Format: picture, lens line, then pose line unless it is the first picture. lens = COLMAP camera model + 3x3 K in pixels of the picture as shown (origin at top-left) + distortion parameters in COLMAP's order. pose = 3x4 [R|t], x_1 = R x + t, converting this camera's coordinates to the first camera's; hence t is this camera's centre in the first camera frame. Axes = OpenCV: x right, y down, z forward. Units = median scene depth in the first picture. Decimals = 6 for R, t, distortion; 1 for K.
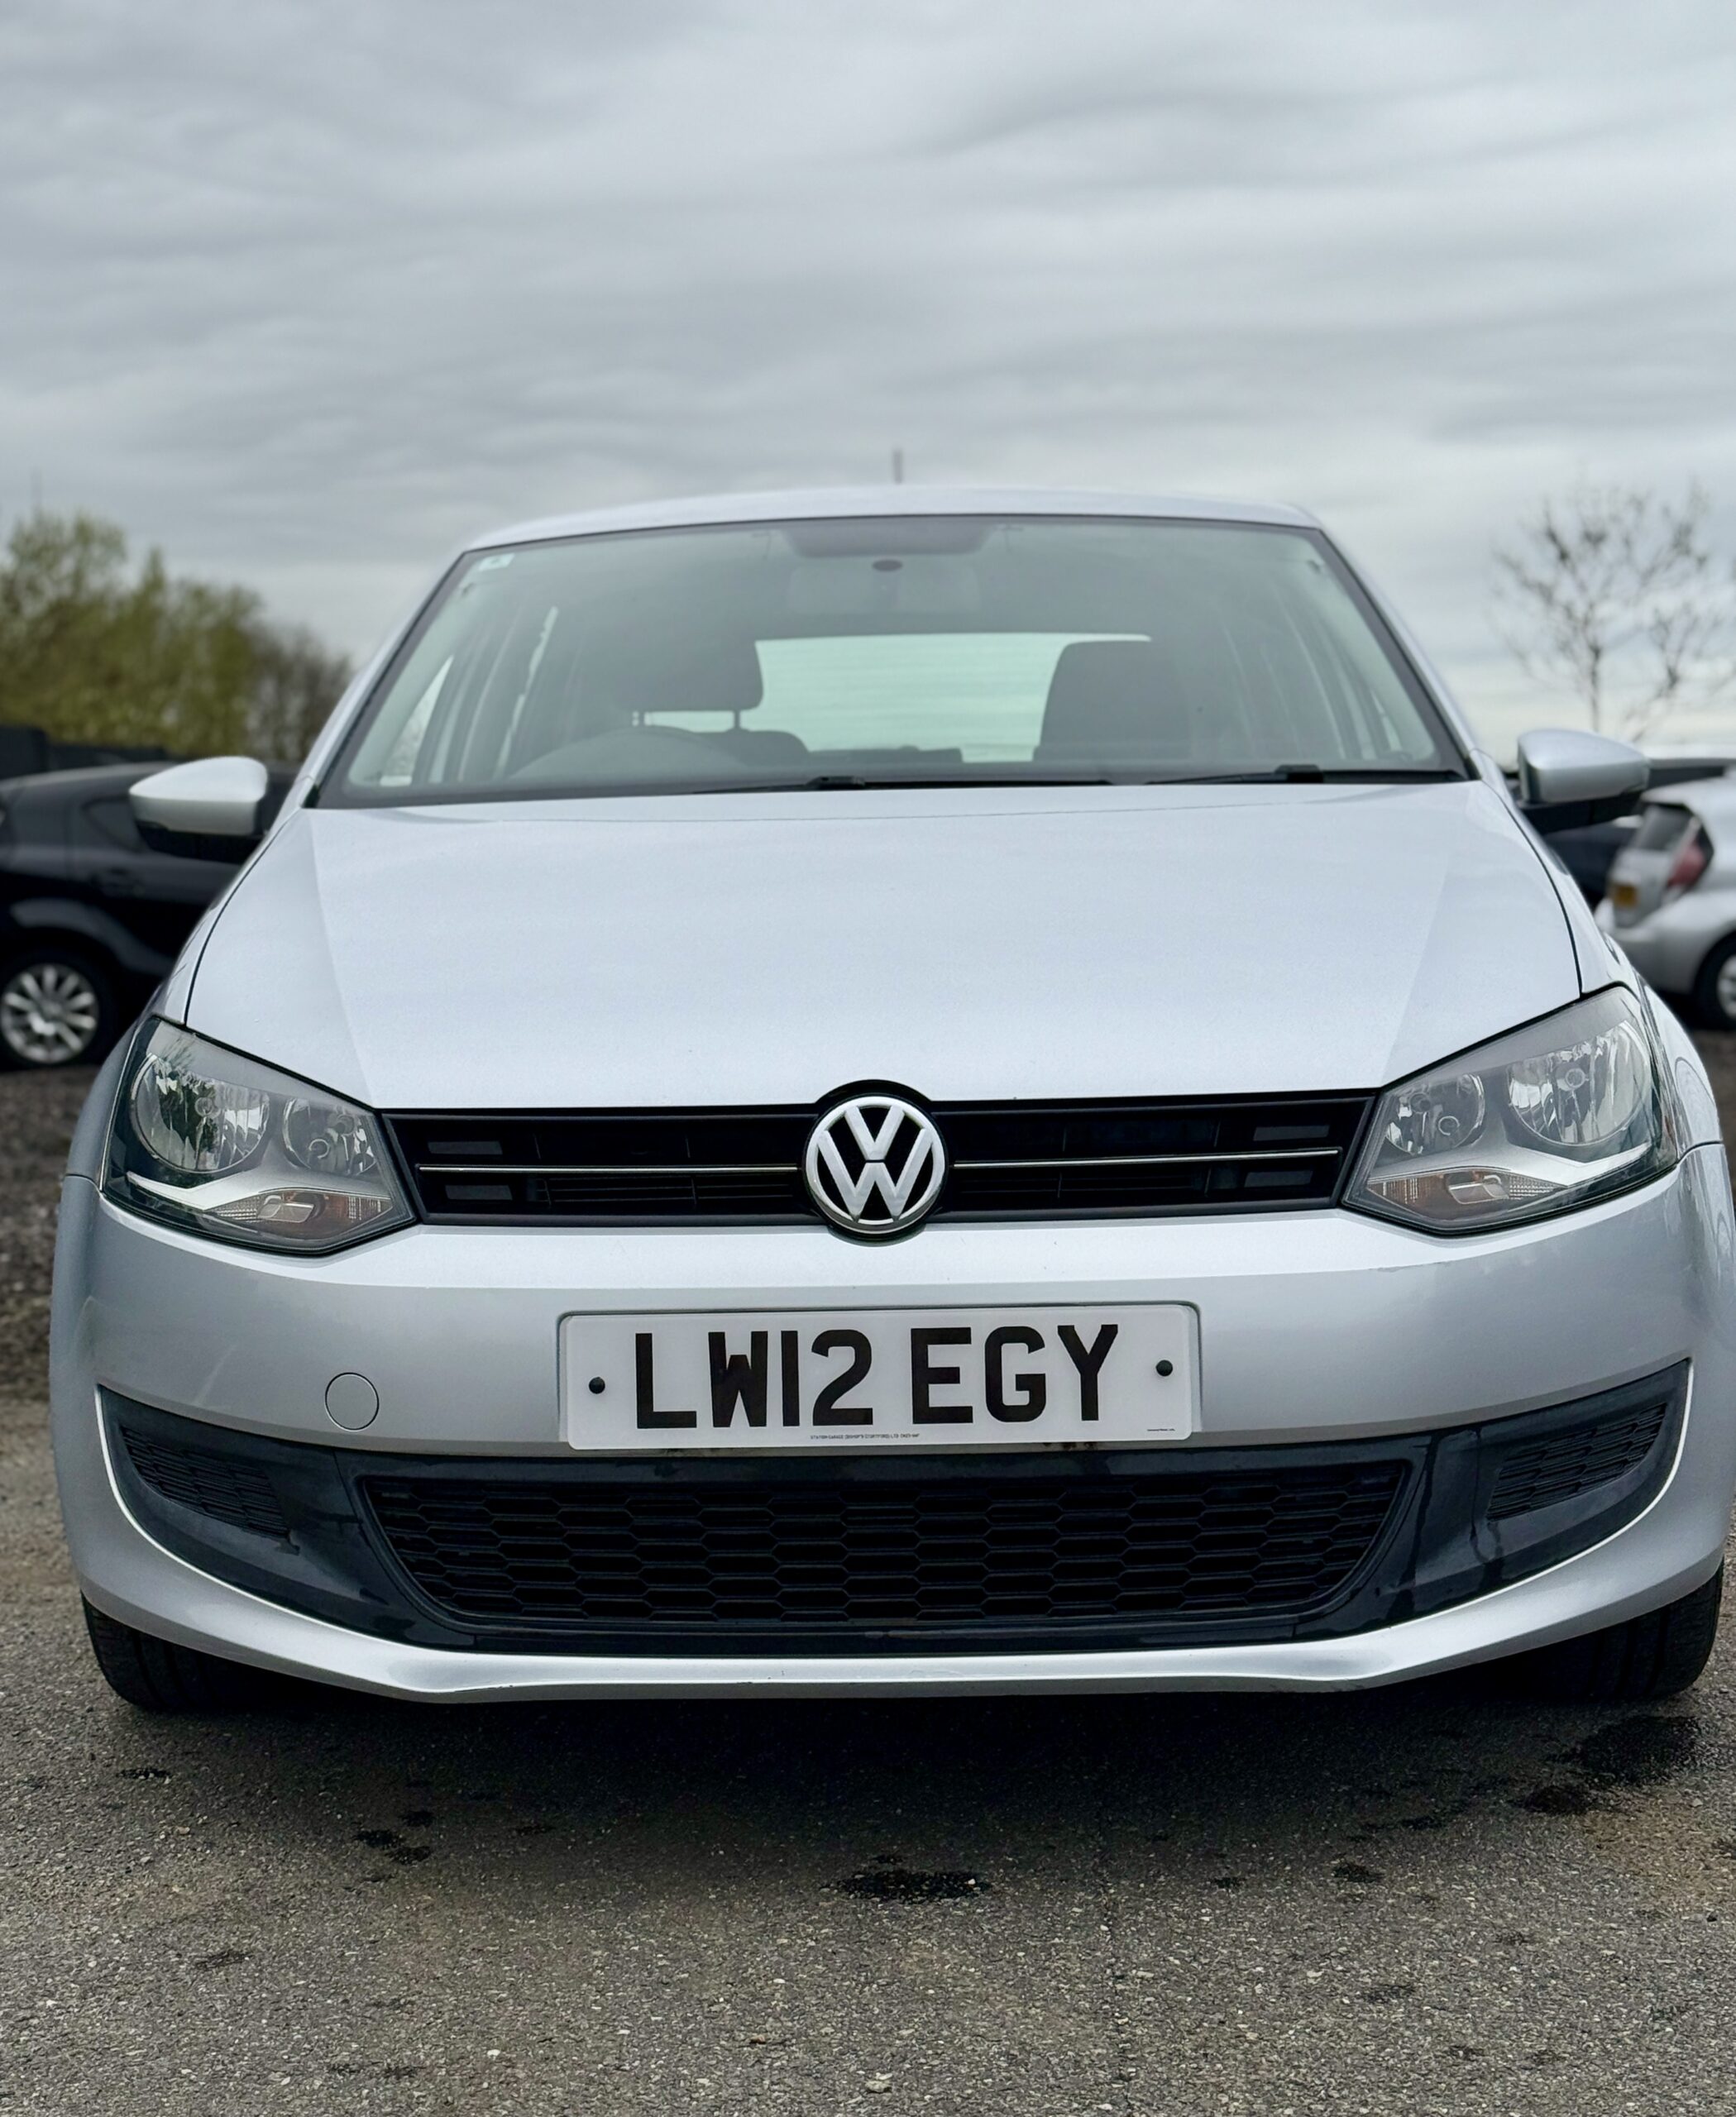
lens RADIAL K [[3370.0, 0, 860.9], [0, 3370.0, 969.9], [0, 0, 1]] dist [0.204236, -0.506631]
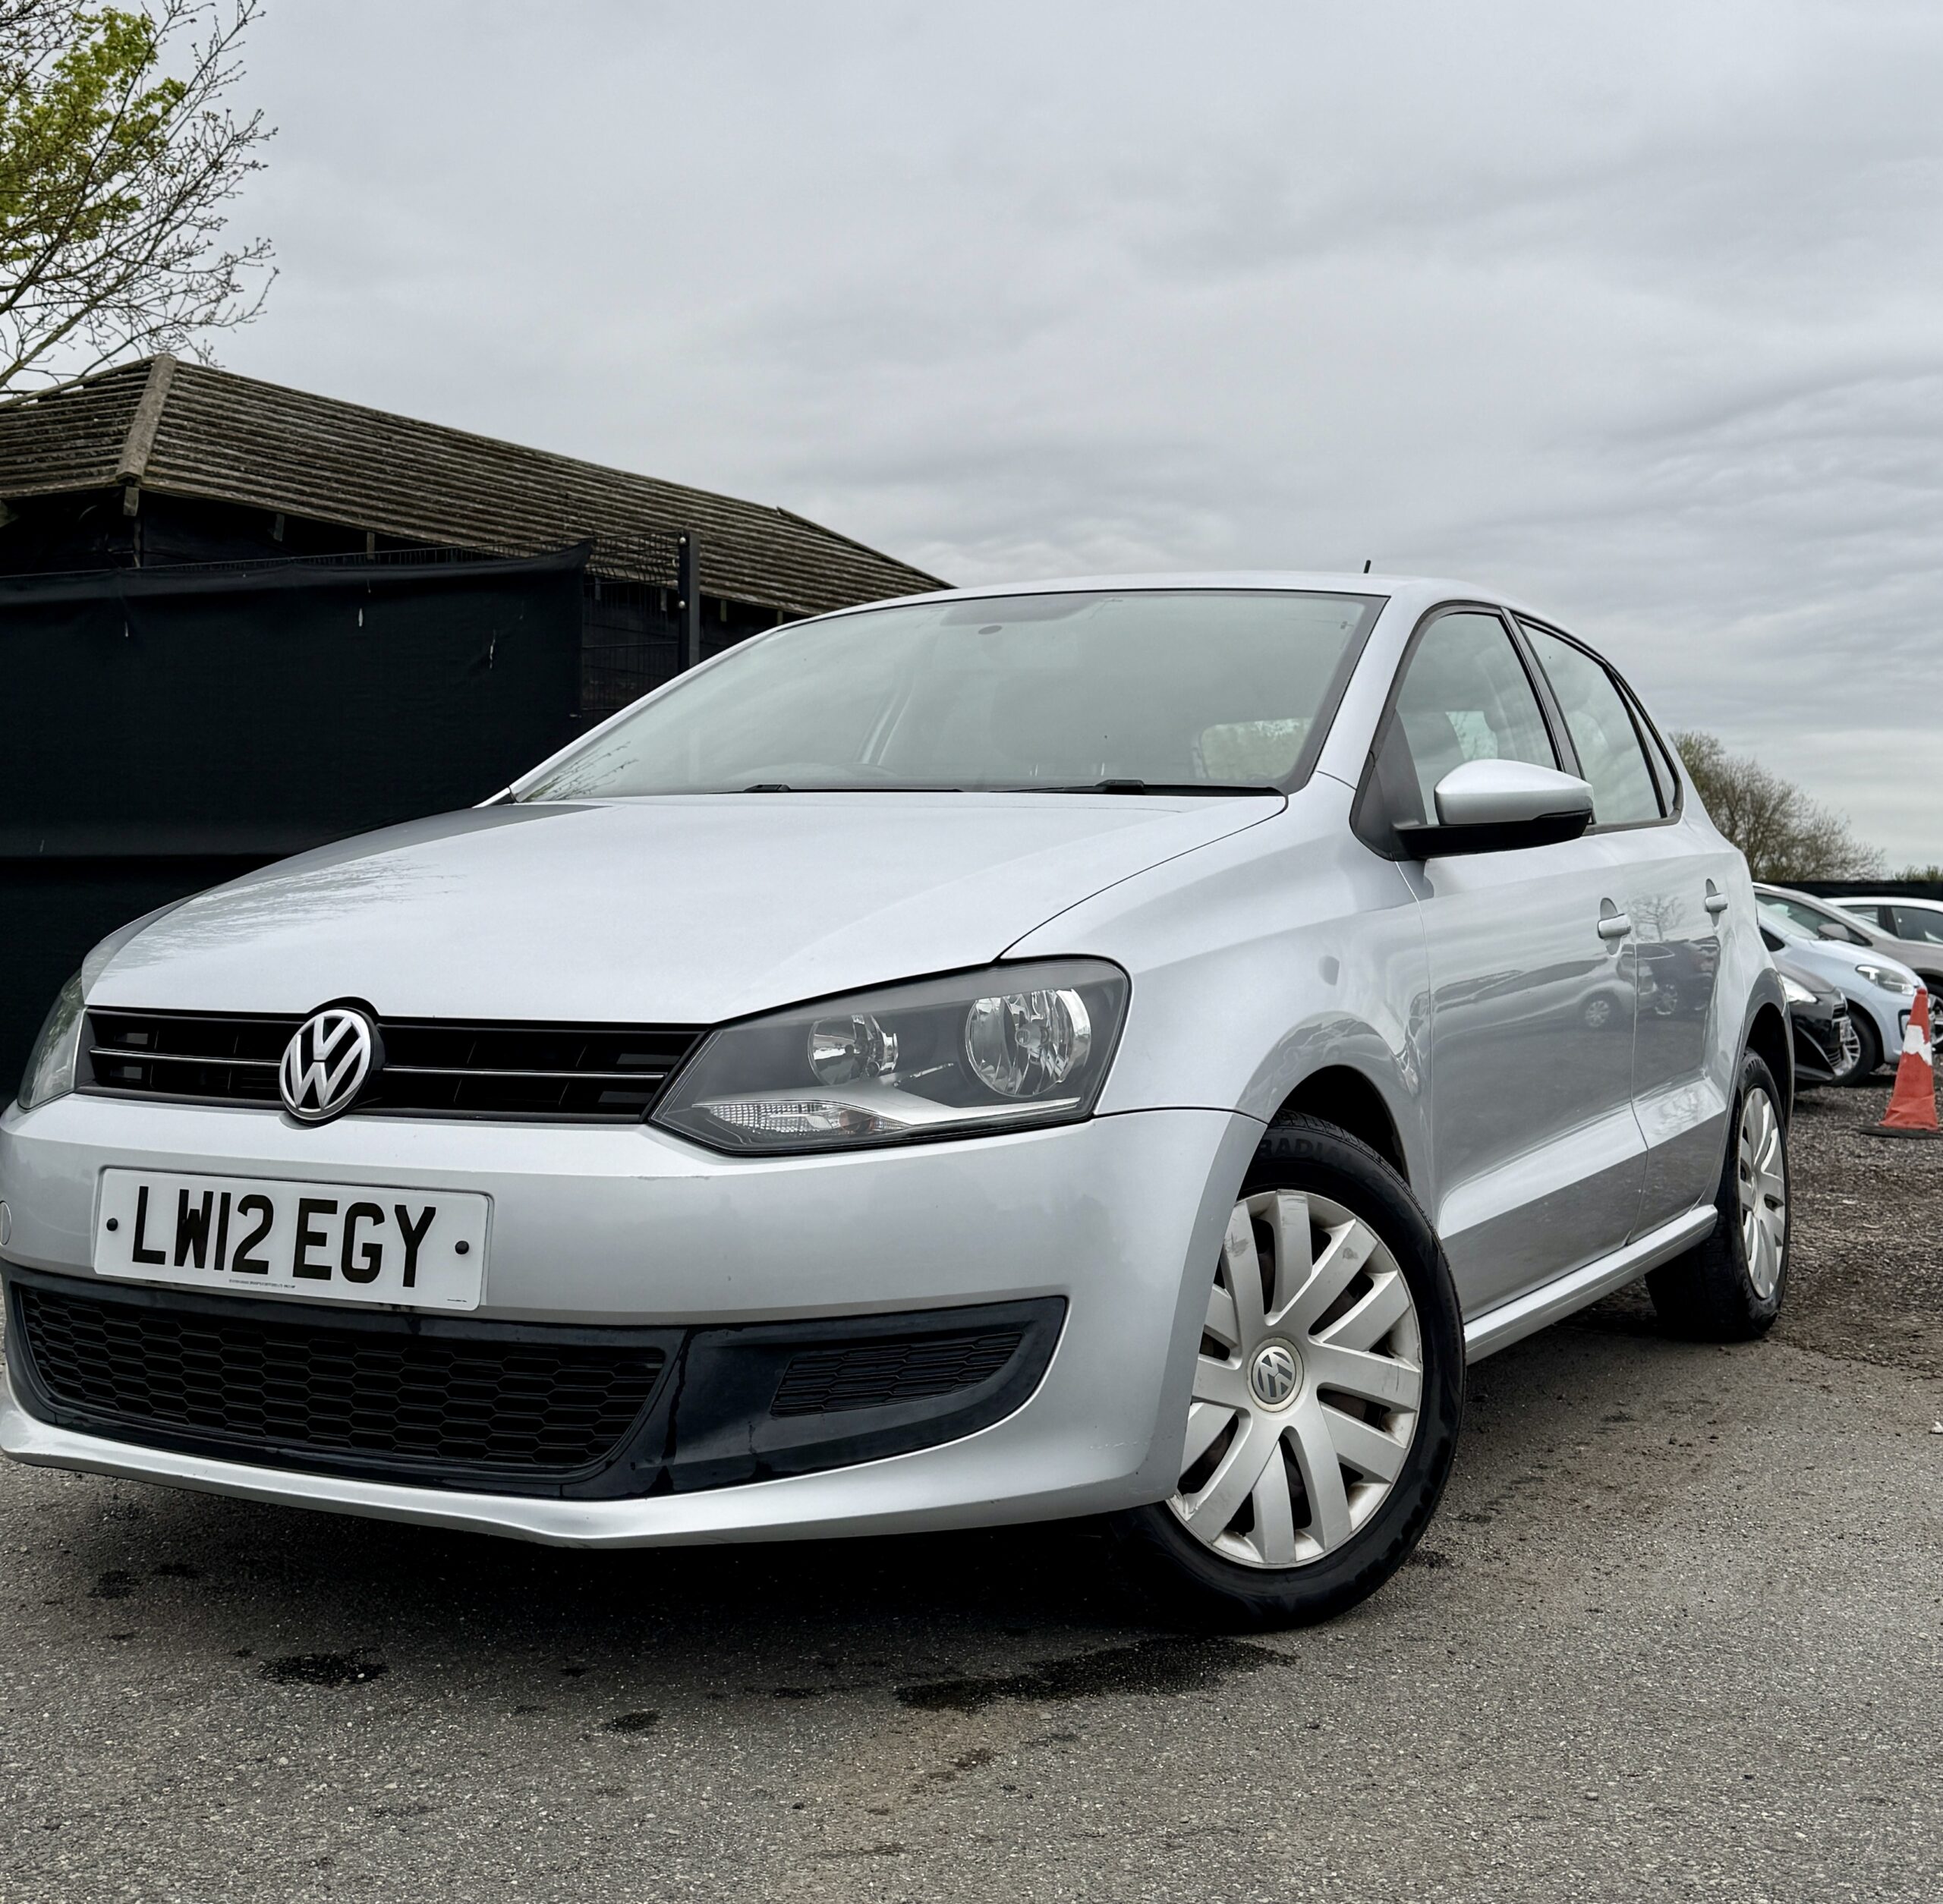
lens RADIAL K [[2491.6, 0, 973.5], [0, 2491.6, 762.9], [0, 0, 1]] dist [0.079351, -0.045565]
pose [[0.891474, 0.002210, -0.453067, 0.642738], [-0.048909, 0.994614, -0.091383, 0.020517], [0.450425, 0.103625, 0.886780, 0.285941]]
